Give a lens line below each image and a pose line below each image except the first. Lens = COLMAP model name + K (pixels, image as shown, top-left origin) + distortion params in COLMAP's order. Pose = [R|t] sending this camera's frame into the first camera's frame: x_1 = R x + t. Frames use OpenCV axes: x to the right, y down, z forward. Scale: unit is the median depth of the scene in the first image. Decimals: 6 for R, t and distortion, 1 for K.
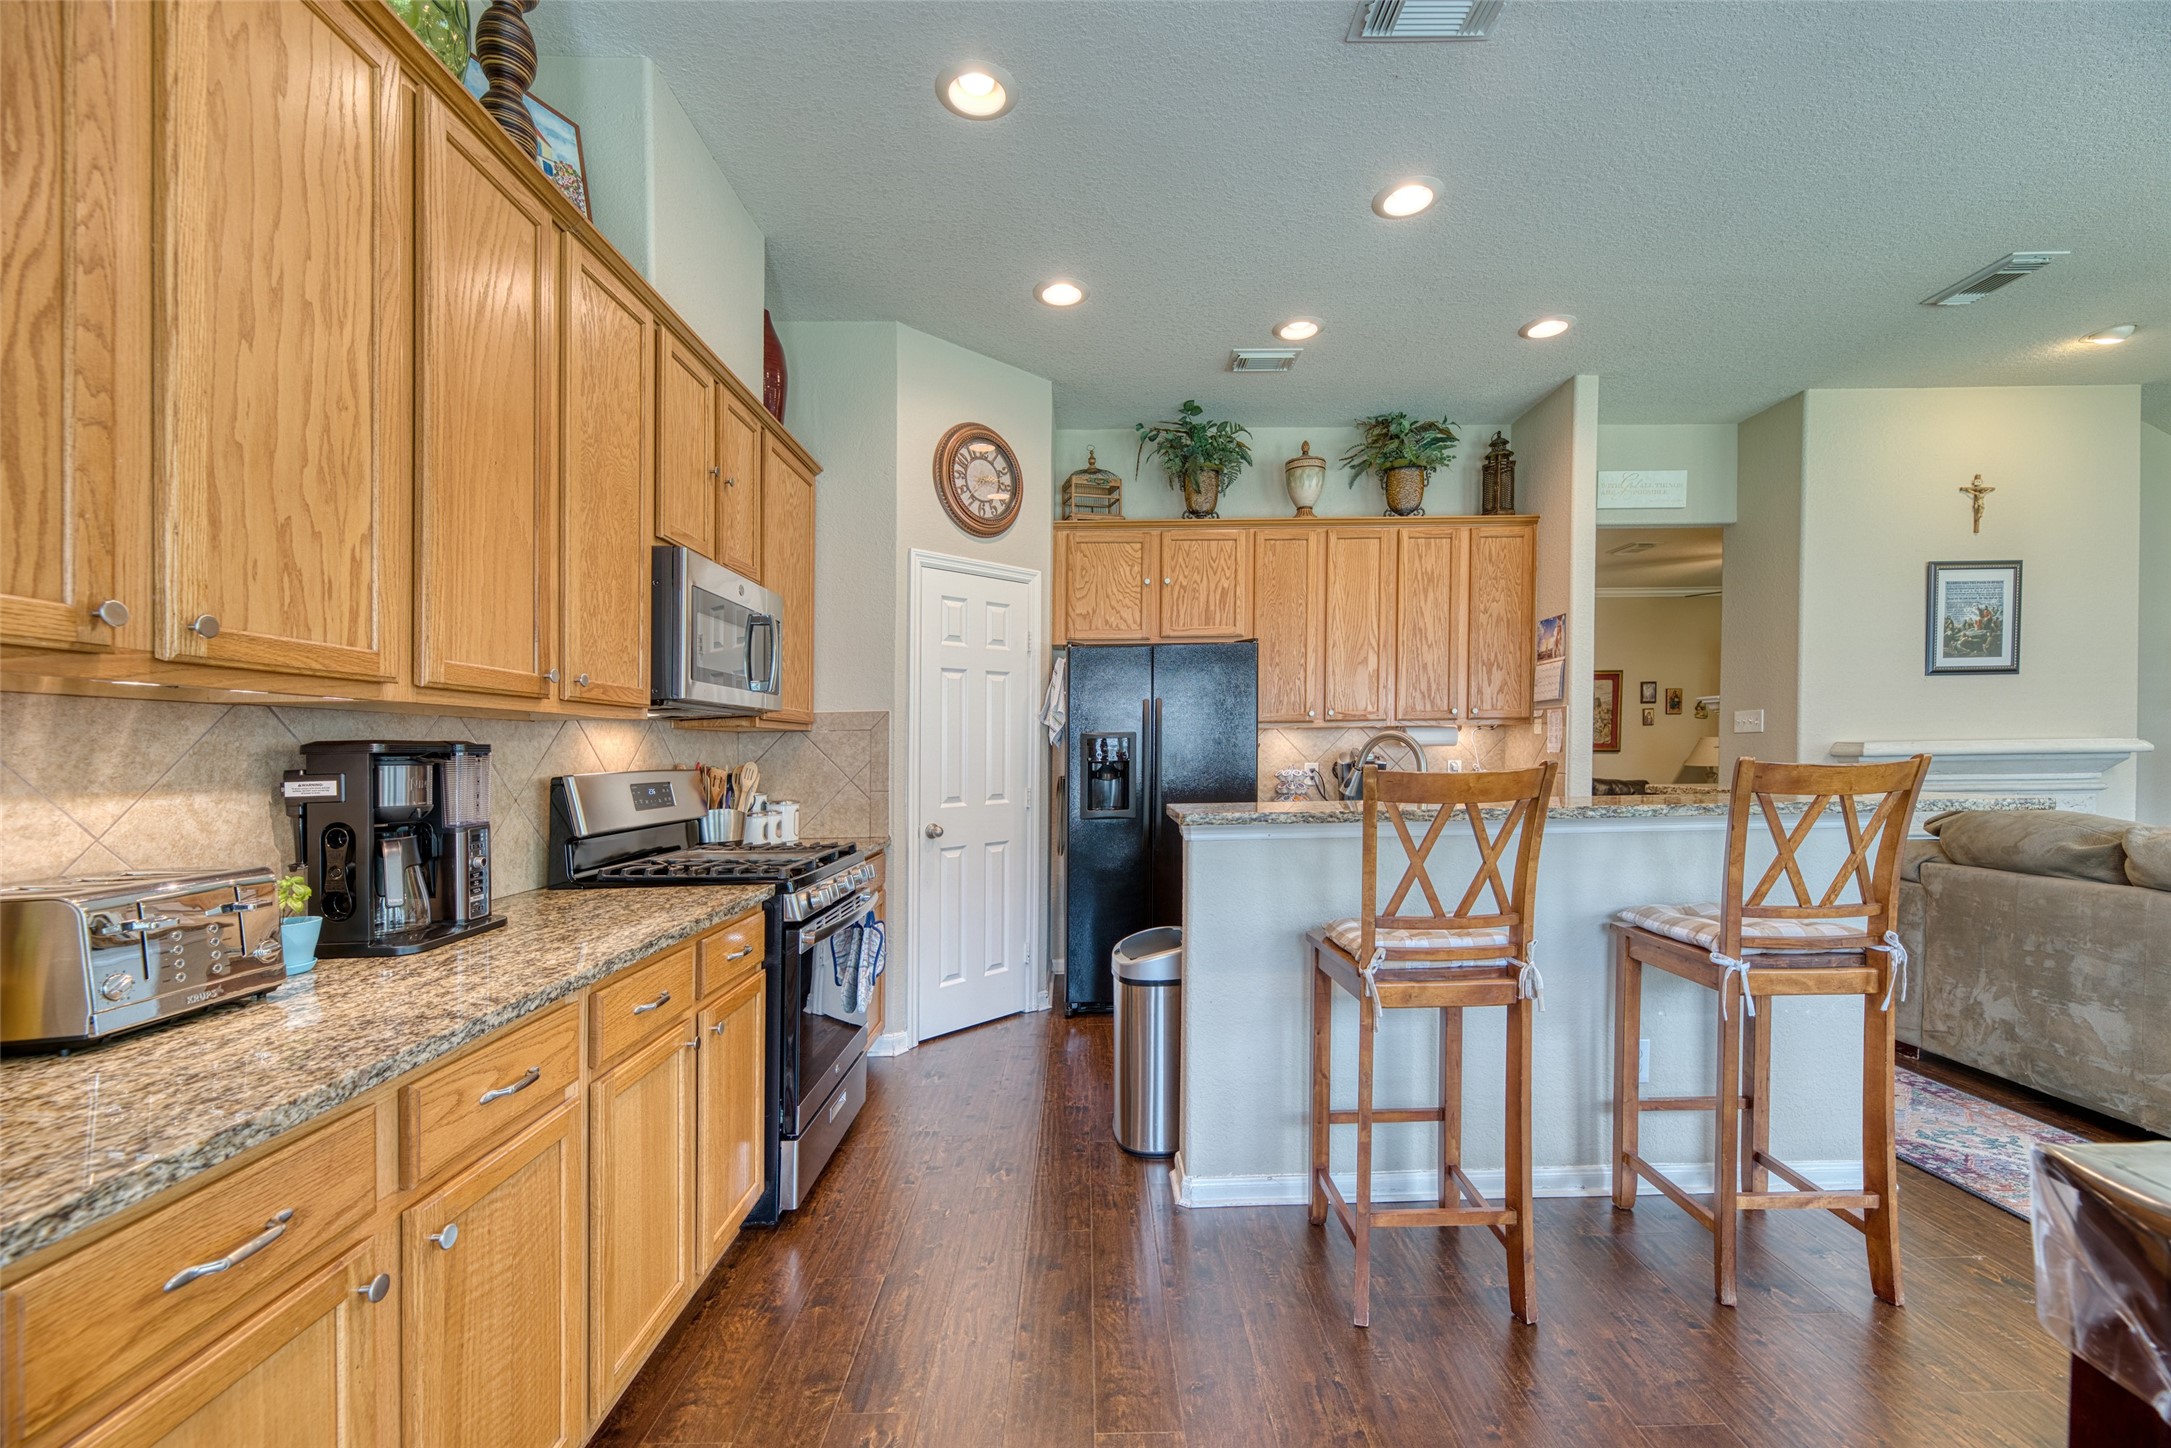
lens RADIAL K [[874.0, 0, 1080.8], [0, 874.0, 787.9], [0, 0, 1]] dist [0.003701, -0.001660]
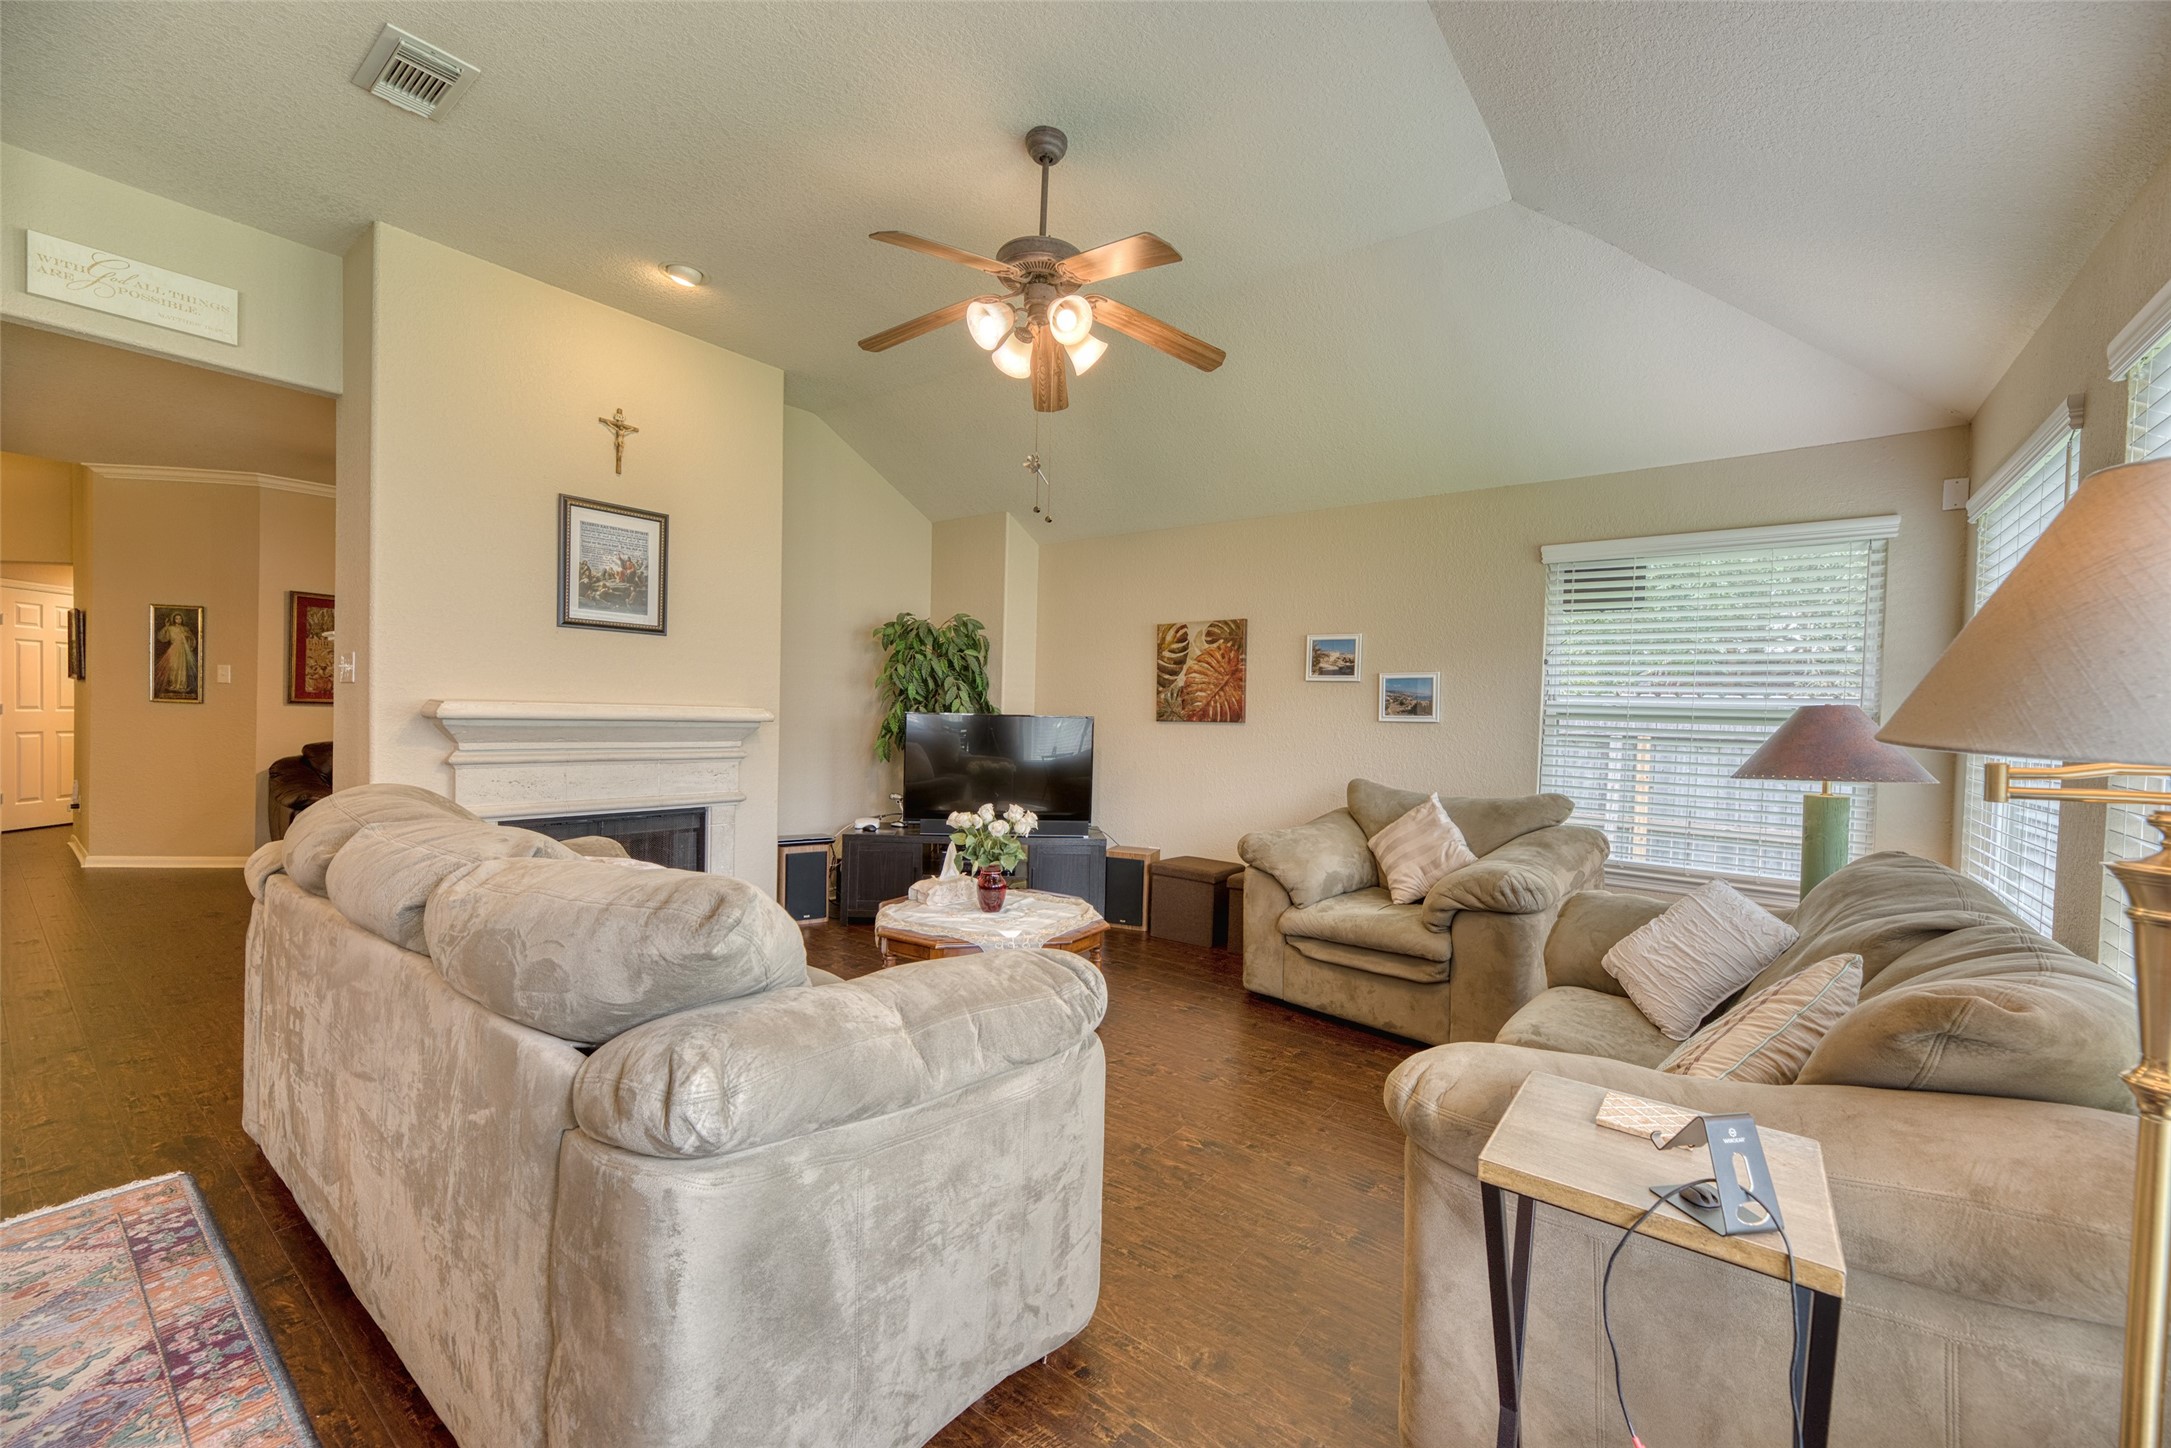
lens RADIAL K [[874.0, 0, 1074.2], [0, 874.0, 701.6], [0, 0, 1]] dist [0.003701, -0.001660]
pose [[0.610642, 0.045621, 0.790591, 0.605085], [-0.002809, 0.998458, -0.055446, -0.008117], [-0.791901, 0.031636, 0.609829, 0.085026]]
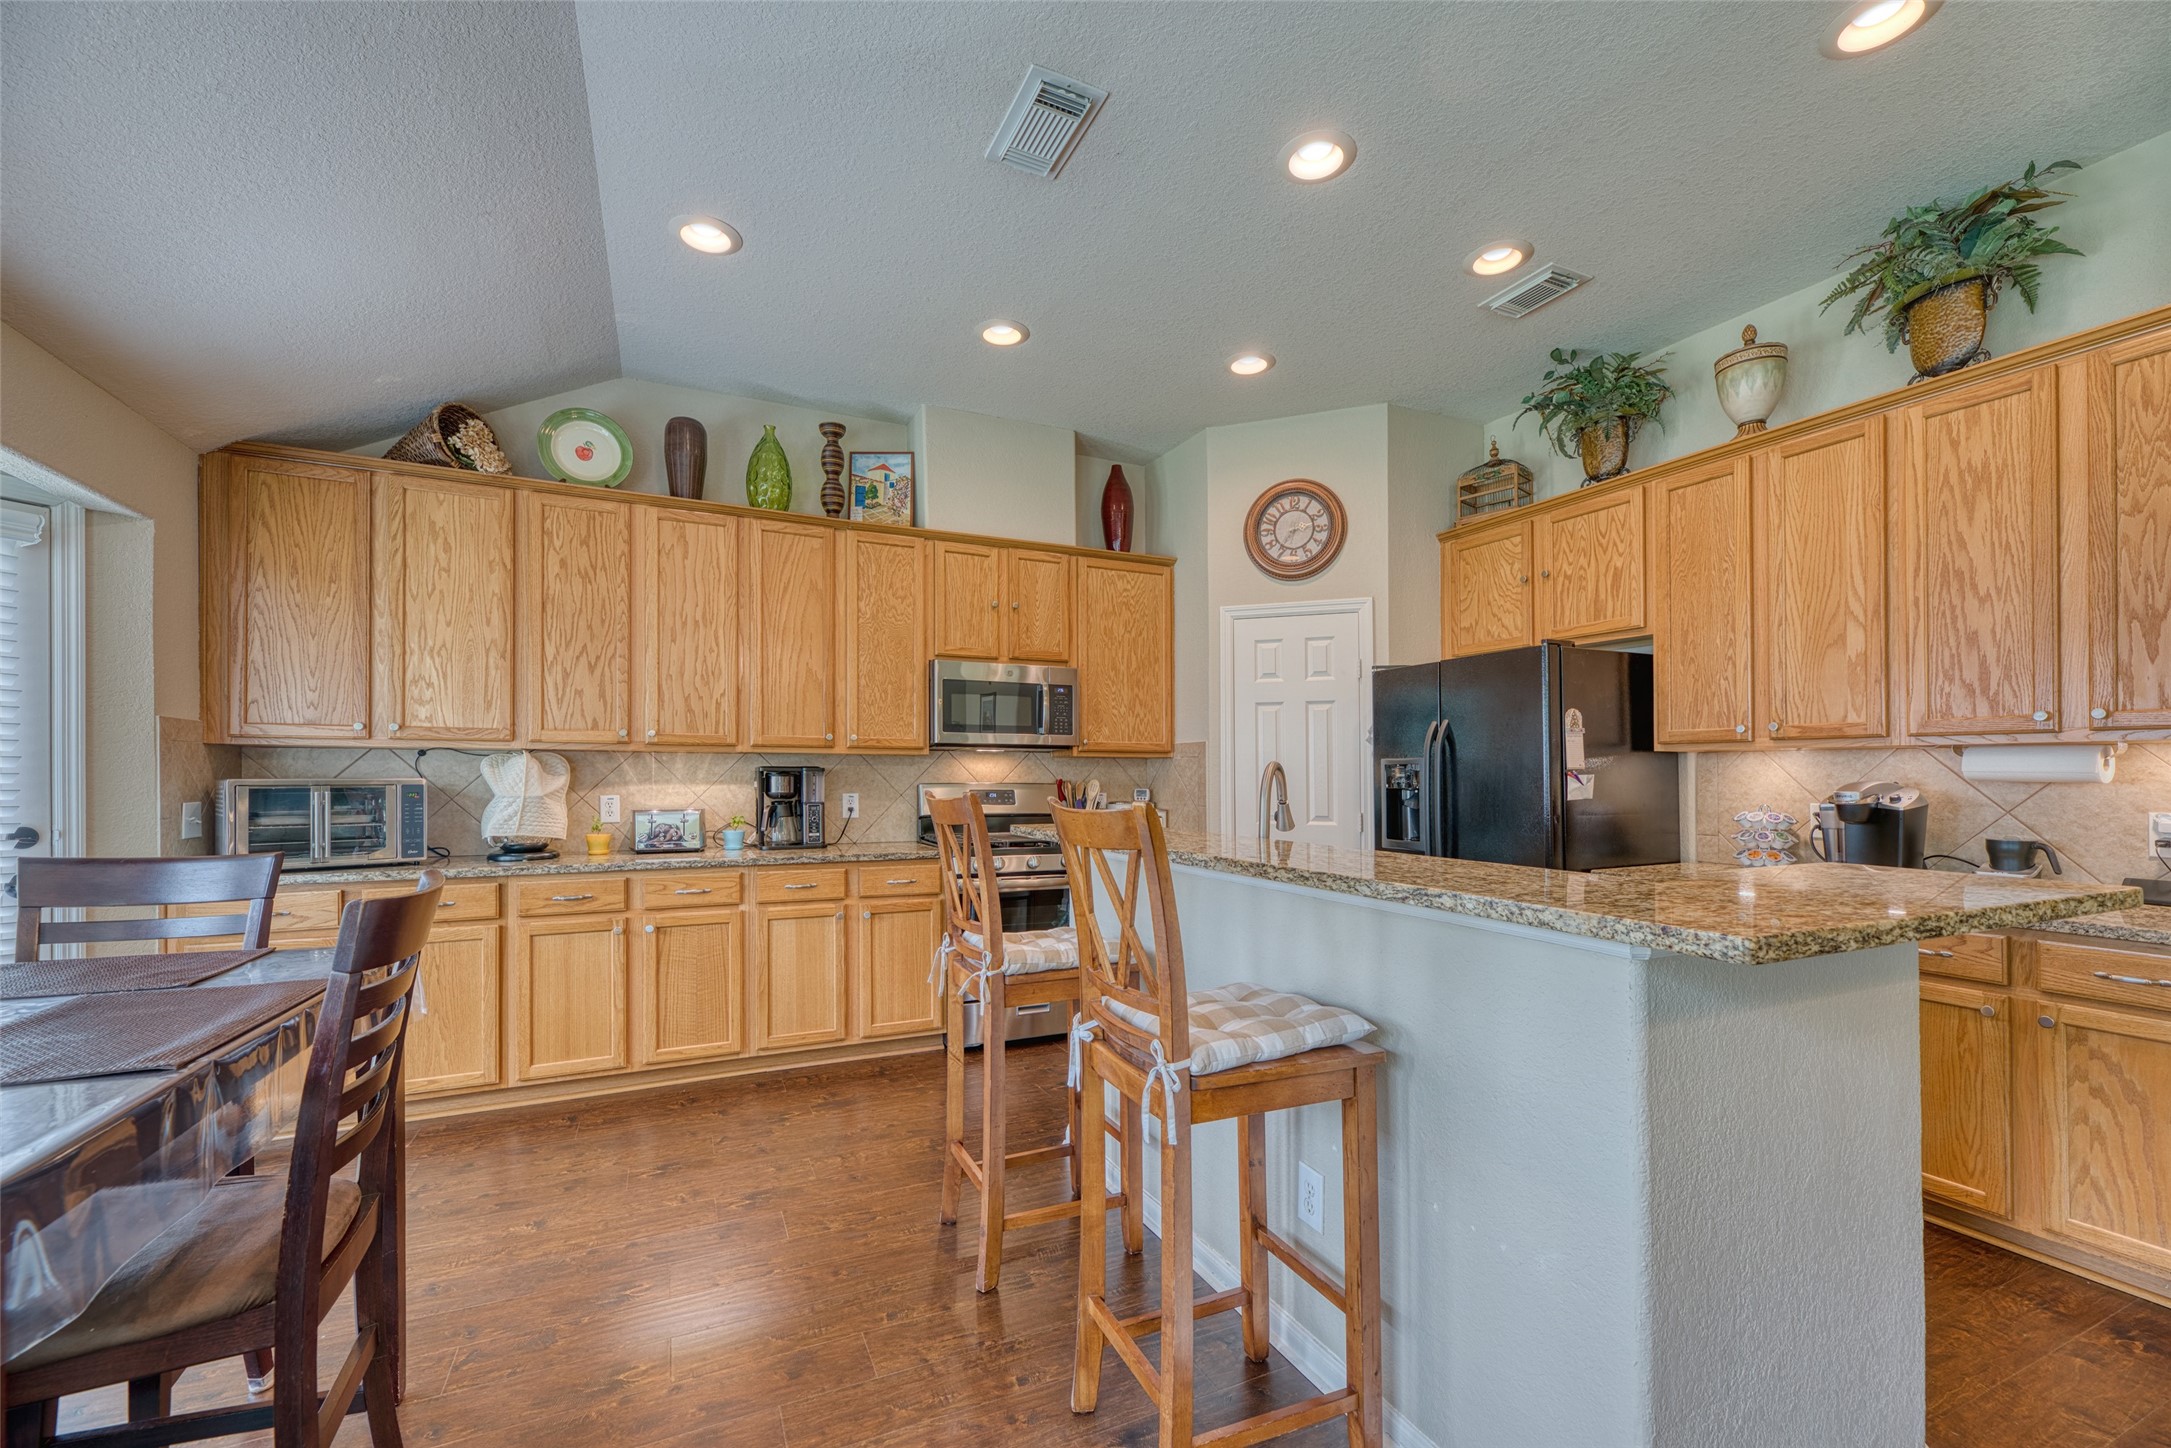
lens RADIAL K [[874.0, 0, 1084.9], [0, 874.0, 783.7], [0, 0, 1]] dist [0.003701, -0.001660]
pose [[0.419426, 0.026655, -0.907398, 0.686154], [-0.049498, 0.998753, 0.006459, -0.023974], [0.906439, 0.042206, 0.420222, 0.276190]]
